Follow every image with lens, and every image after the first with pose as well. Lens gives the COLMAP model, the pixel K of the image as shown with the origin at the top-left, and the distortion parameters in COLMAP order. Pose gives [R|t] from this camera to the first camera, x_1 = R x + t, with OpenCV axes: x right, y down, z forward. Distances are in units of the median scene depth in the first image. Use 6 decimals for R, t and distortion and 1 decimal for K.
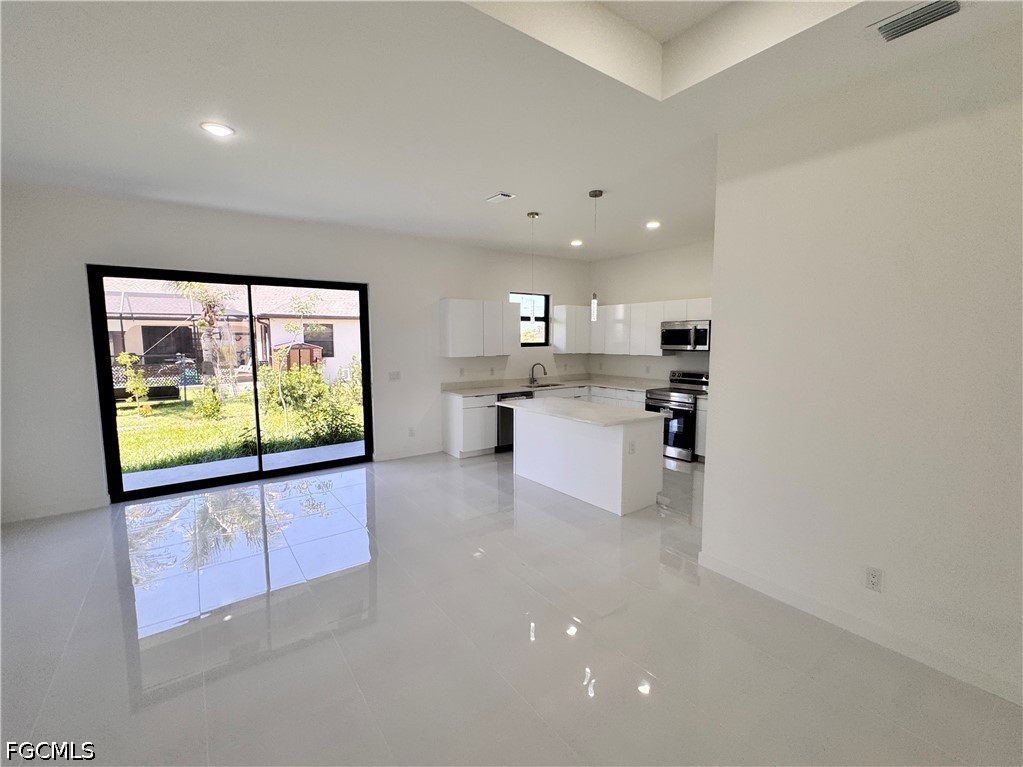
lens RADIAL K [[441.8, 0, 511.5], [0, 441.8, 383.5], [0, 0, 1]] dist [-0.001414, 0.000044]
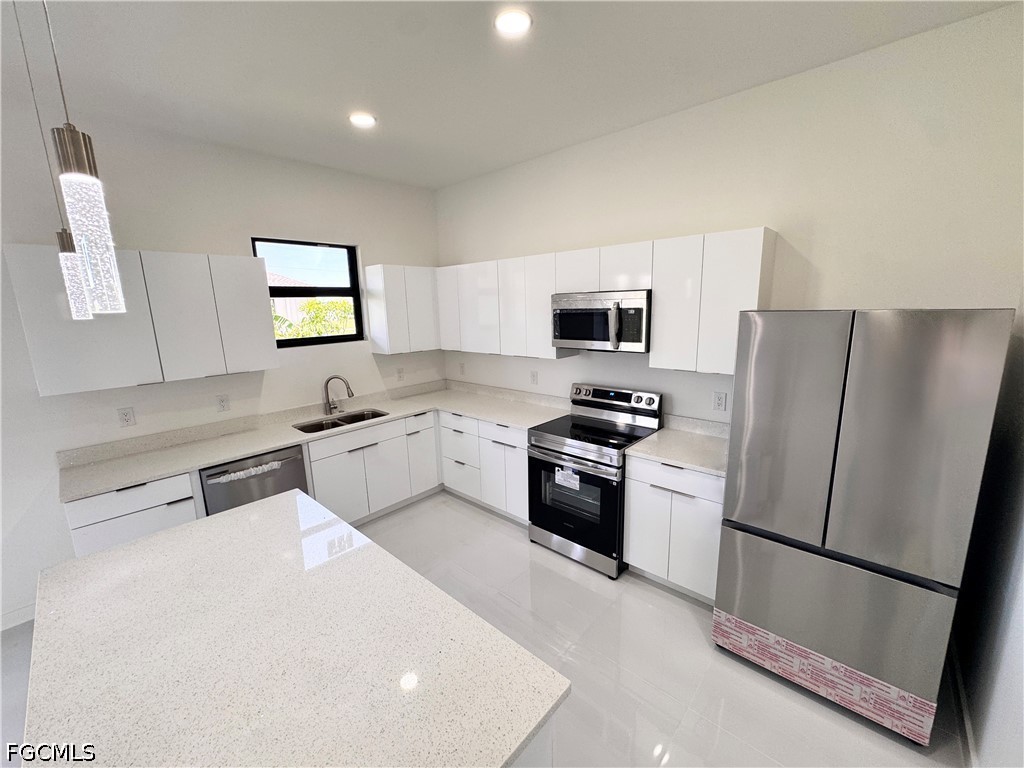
lens RADIAL K [[411.3, 0, 512.0], [0, 411.3, 384.0], [0, 0, 1]] dist [0.001033, 0.000046]
pose [[0.979000, -0.061896, 0.194238, 0.187200], [0.045243, 0.995001, 0.089032, -0.077197], [-0.198777, -0.078374, 0.976906, 0.514318]]
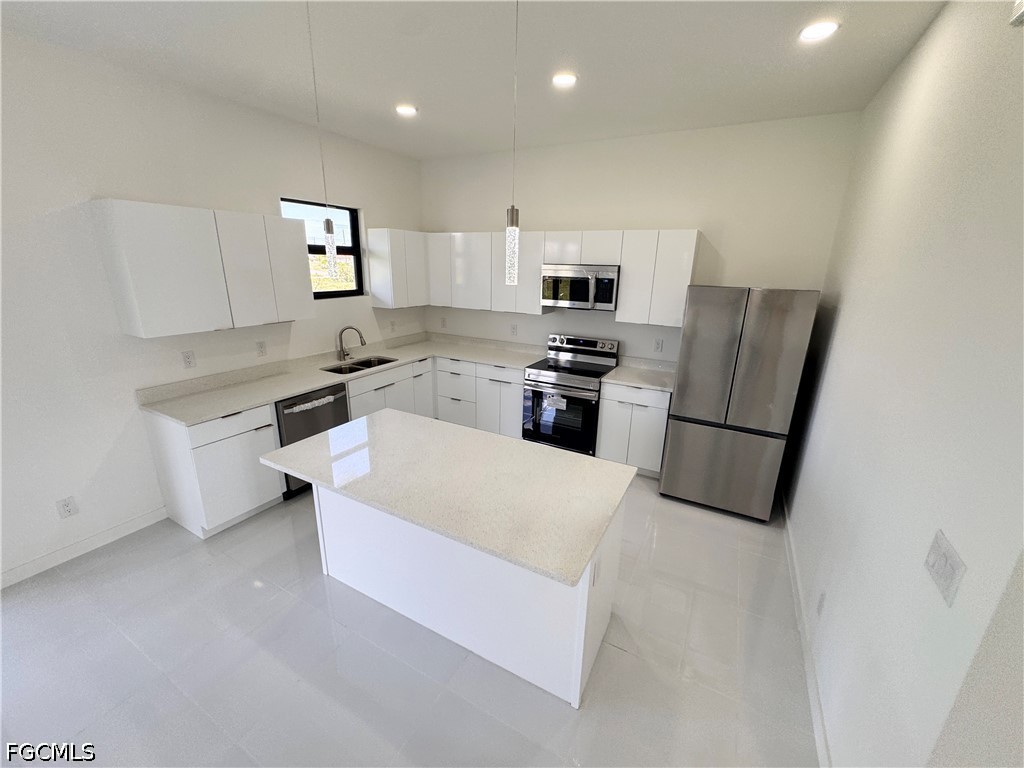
lens RADIAL K [[411.3, 0, 512.0], [0, 411.3, 384.0], [0, 0, 1]] dist [0.001033, 0.000046]
pose [[0.903570, -0.101957, 0.416131, 0.020712], [0.021699, 0.980916, 0.193219, -0.079629], [-0.427890, -0.165558, 0.888539, 0.421542]]
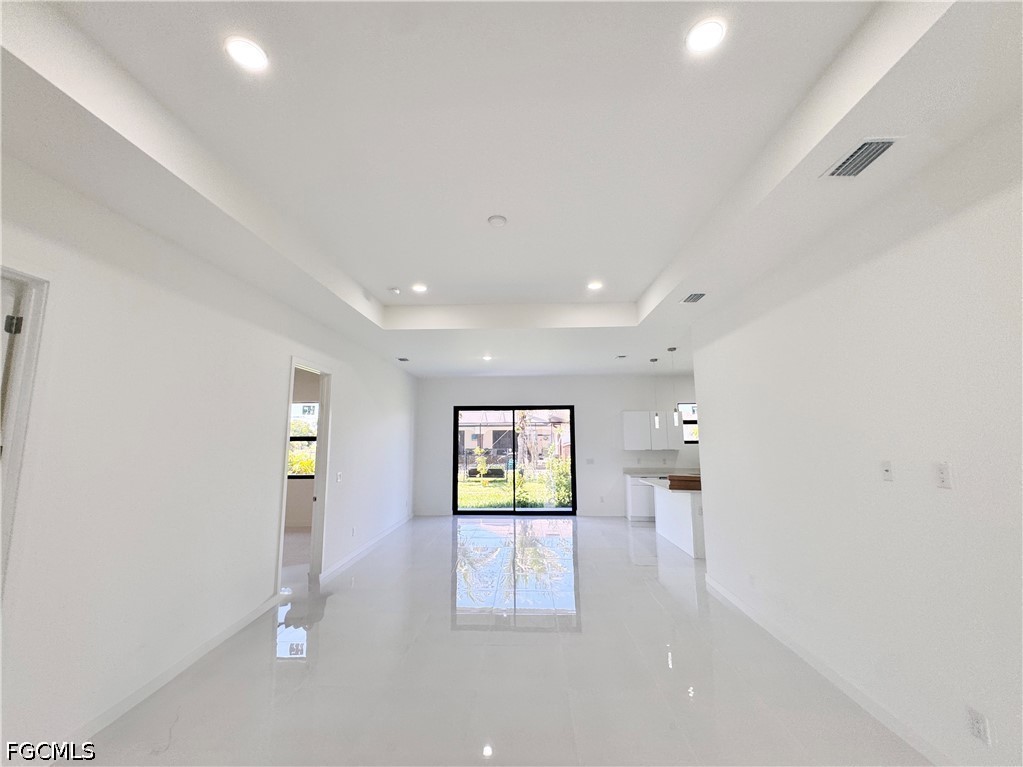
lens RADIAL K [[410.9, 0, 511.5], [0, 410.9, 383.5], [0, 0, 1]] dist [0.001033, 0.000046]
pose [[0.785235, -0.083097, -0.613597, 0.397337], [-0.062616, 0.975218, -0.212201, 0.037416], [0.616024, 0.205048, 0.760572, -0.316496]]
